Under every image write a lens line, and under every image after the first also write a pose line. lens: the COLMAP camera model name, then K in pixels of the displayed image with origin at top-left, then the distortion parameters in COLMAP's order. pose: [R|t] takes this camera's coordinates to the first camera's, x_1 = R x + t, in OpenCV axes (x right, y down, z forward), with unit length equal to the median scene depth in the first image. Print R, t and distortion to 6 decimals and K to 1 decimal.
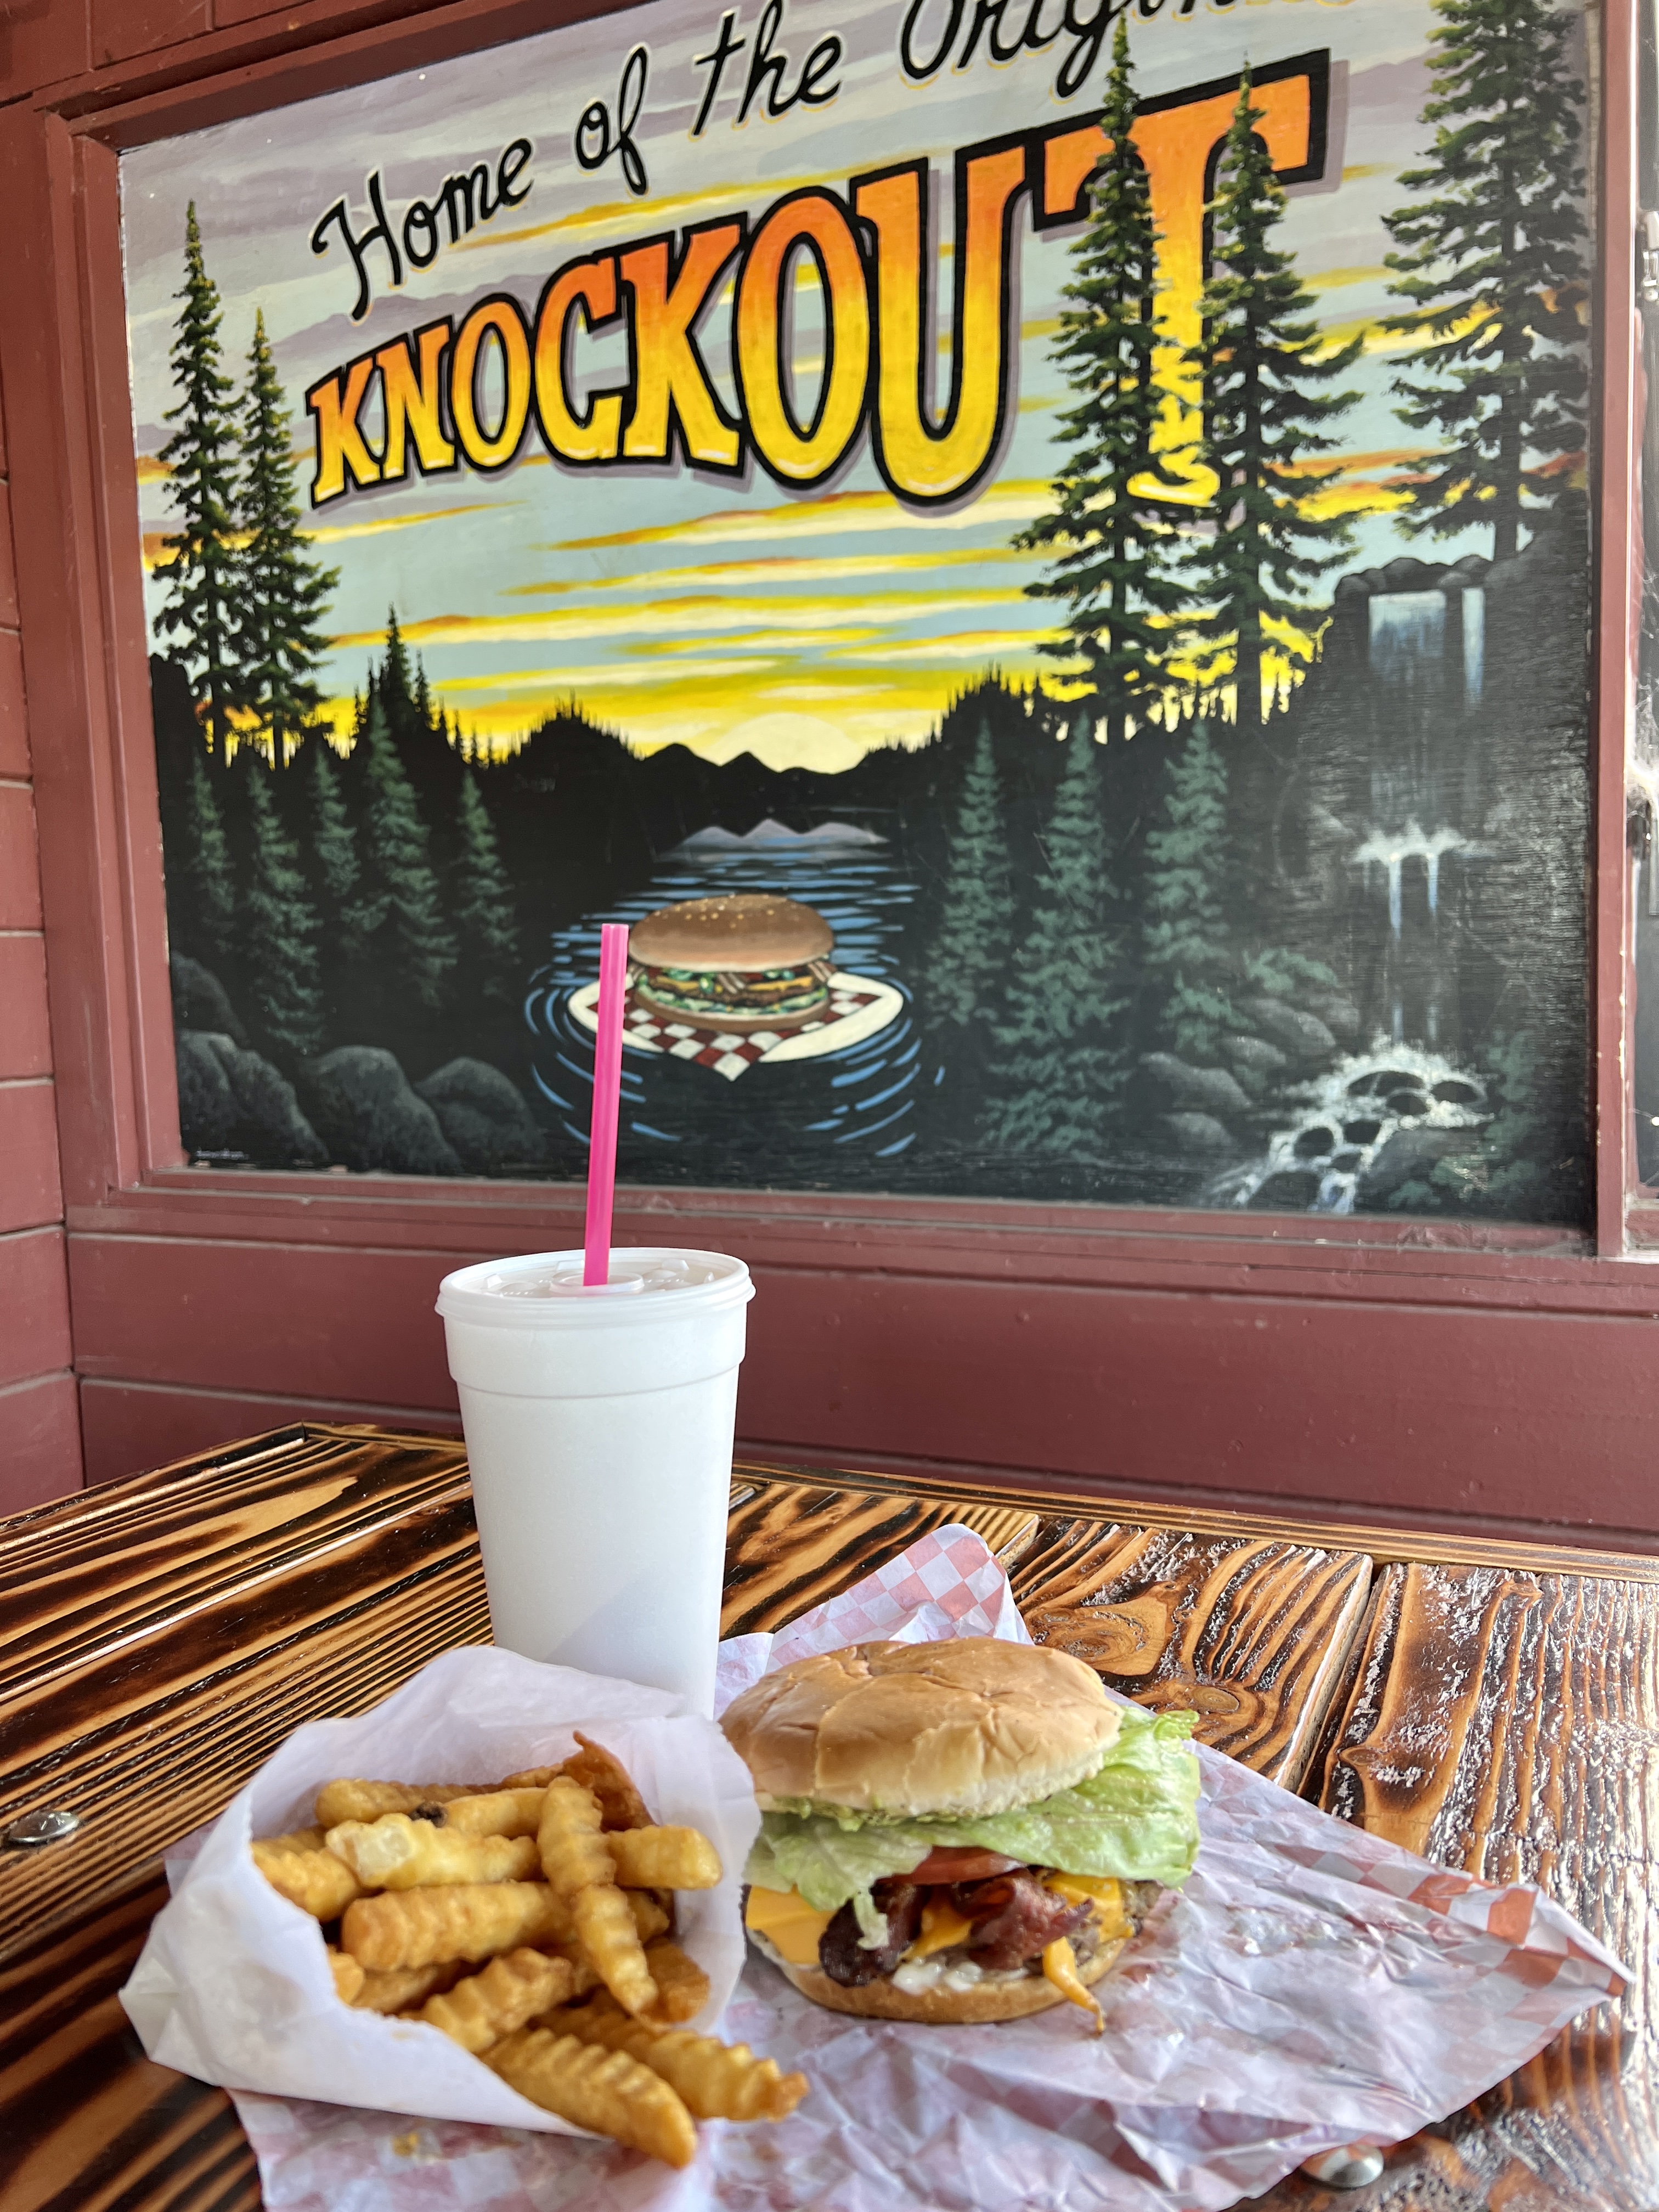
lens RADIAL K [[1910.5, 0, 819.0], [0, 1910.5, 969.3], [0, 0, 1]] dist [0.039230, -0.086066]
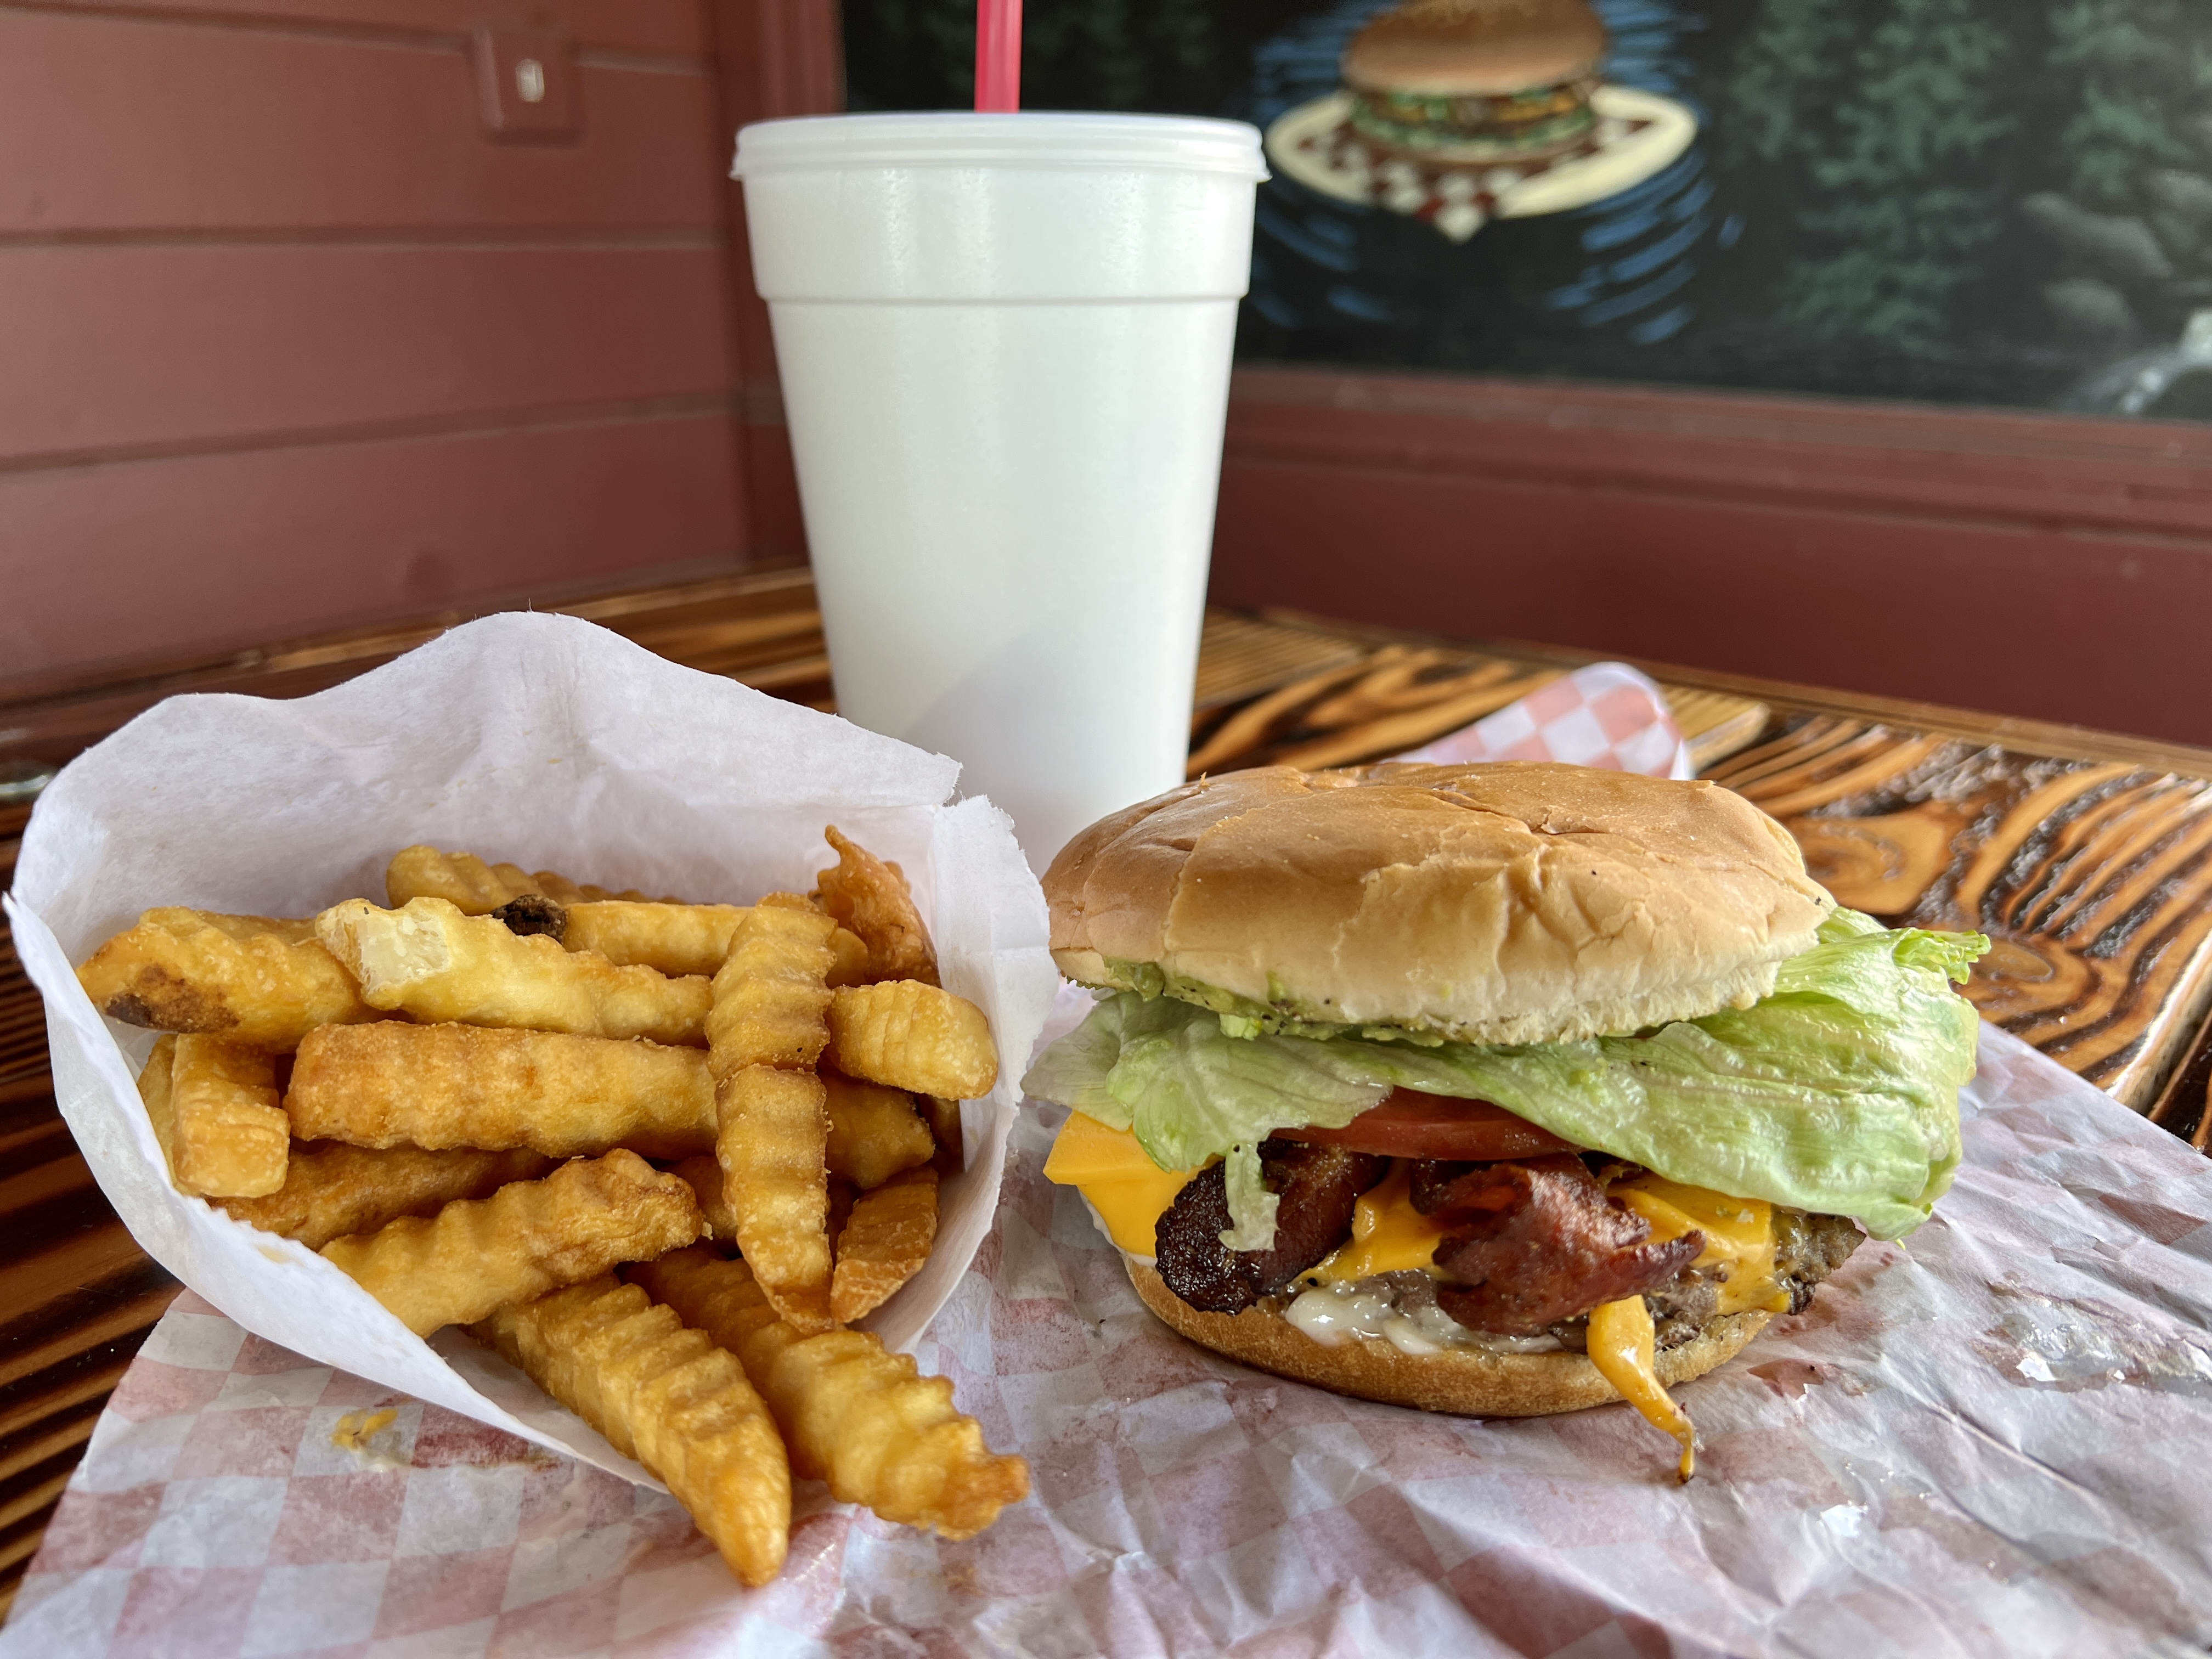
lens RADIAL K [[1910.5, 0, 1106.0], [0, 1910.5, 829.5], [0, 0, 1]] dist [0.039230, -0.086066]
pose [[0.965766, 0.110828, -0.234548, 0.092566], [-0.039883, 0.956831, 0.287895, 0.238522], [0.256330, -0.268684, 0.928495, 0.507126]]
